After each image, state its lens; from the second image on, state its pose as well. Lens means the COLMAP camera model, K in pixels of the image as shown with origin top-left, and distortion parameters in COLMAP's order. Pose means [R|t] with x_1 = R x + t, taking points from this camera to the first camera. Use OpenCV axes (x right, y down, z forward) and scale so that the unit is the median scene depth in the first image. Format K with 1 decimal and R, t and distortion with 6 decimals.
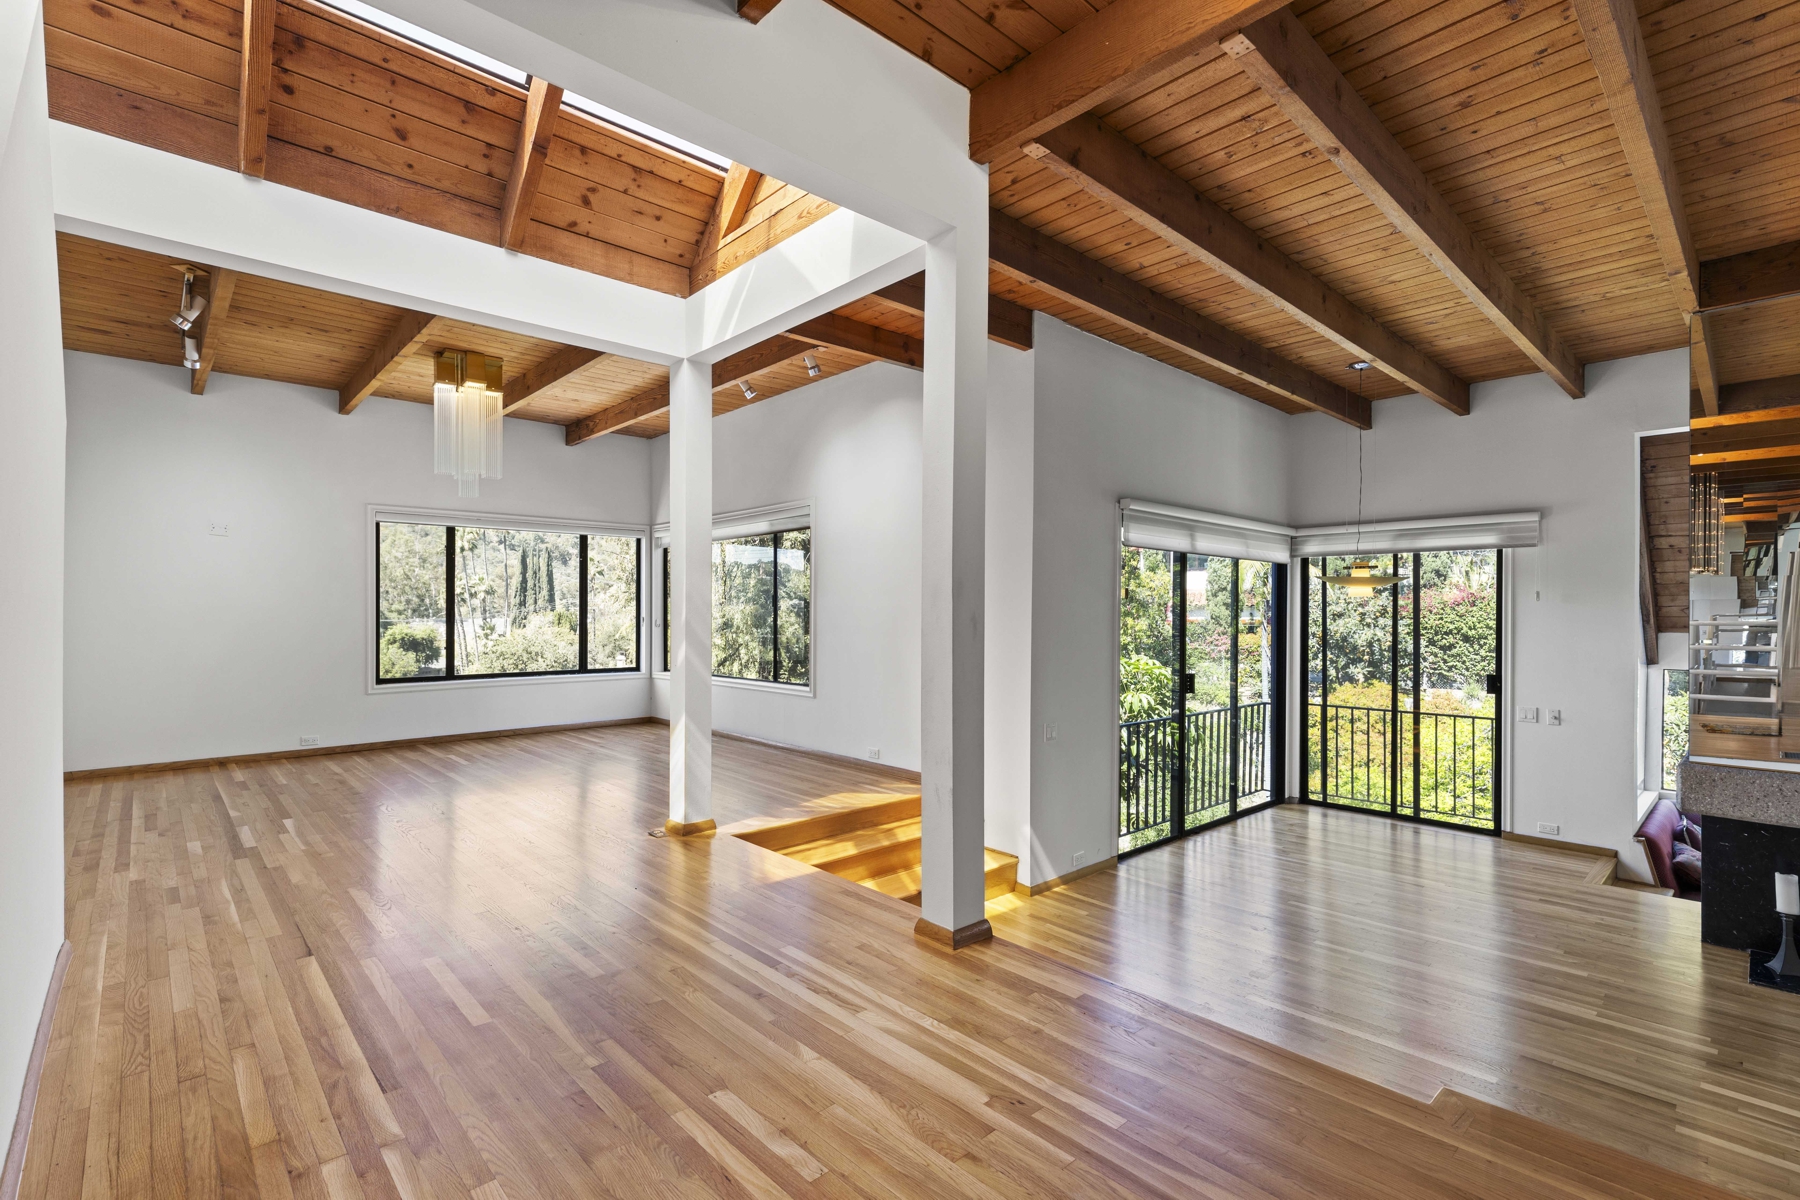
lens RADIAL K [[817.4, 0, 888.7], [0, 817.4, 606.8], [0, 0, 1]] dist [0.000929, 0.015668]
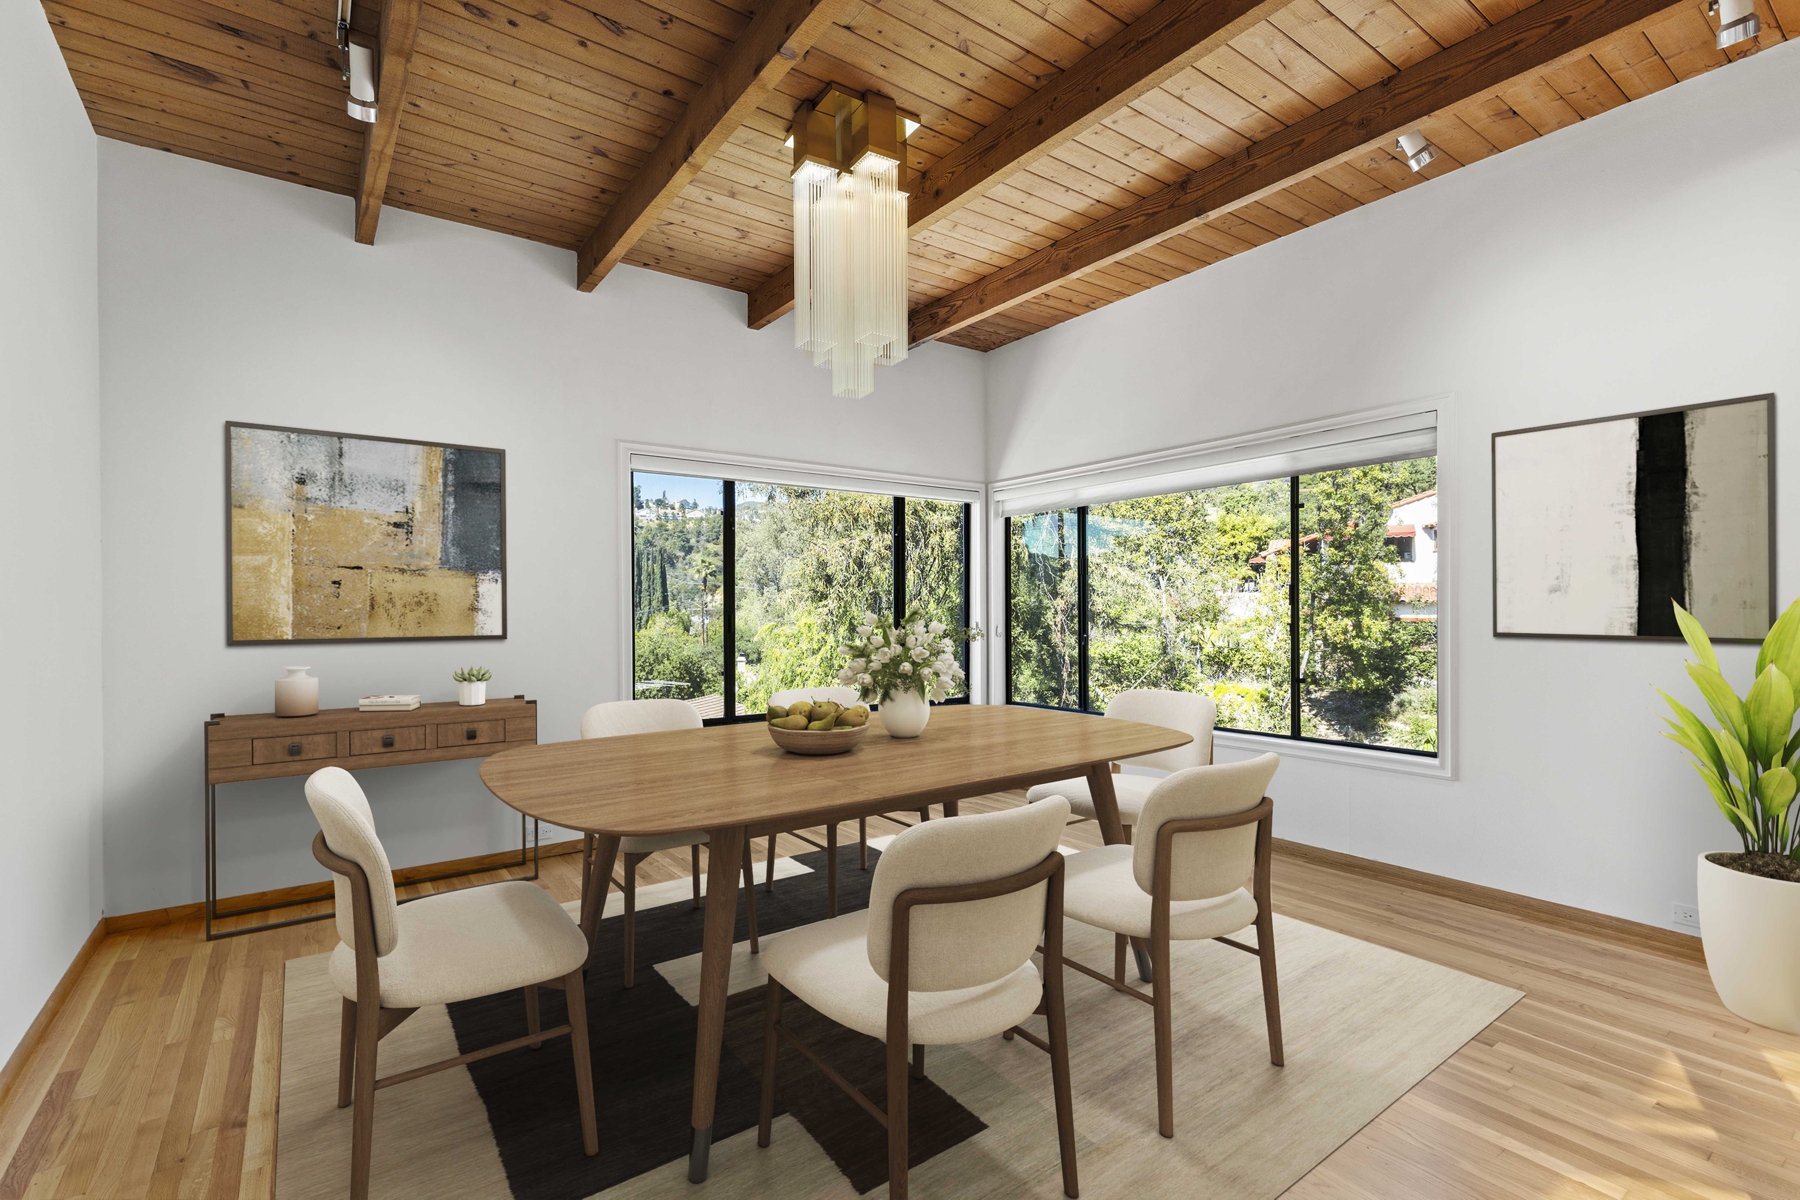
lens RADIAL K [[817.4, 0, 888.7], [0, 817.4, 606.8], [0, 0, 1]] dist [0.000929, 0.015668]
pose [[0.993422, -0.010245, -0.114053, -0.442651], [0.010517, 0.999943, 0.001782, -0.003758], [0.114029, -0.002970, 0.993473, 0.506372]]
